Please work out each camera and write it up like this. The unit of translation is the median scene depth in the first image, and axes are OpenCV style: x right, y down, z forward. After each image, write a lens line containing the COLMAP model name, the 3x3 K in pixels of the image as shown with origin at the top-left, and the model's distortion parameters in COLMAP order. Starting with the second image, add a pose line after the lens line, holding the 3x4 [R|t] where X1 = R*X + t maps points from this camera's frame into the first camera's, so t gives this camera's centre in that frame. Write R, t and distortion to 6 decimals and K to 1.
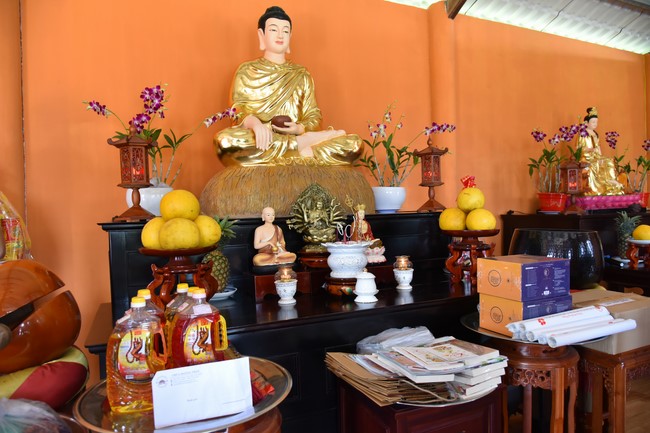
lens RADIAL K [[445.1, 0, 325.2], [0, 445.1, 217.9], [0, 0, 1]] dist [-0.046025, 0.000898]
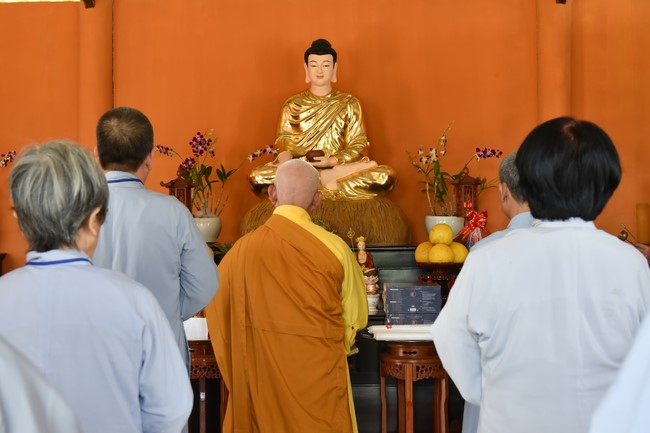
lens RADIAL K [[935.9, 0, 325.0], [0, 935.9, 216.5], [0, 0, 1]] dist [0.002204, 0.000000]
pose [[0.906931, 0.014638, -0.421025, 0.881313], [-0.024261, 0.999552, -0.017509, -0.033988], [0.420580, 0.026094, 0.906880, -1.029012]]
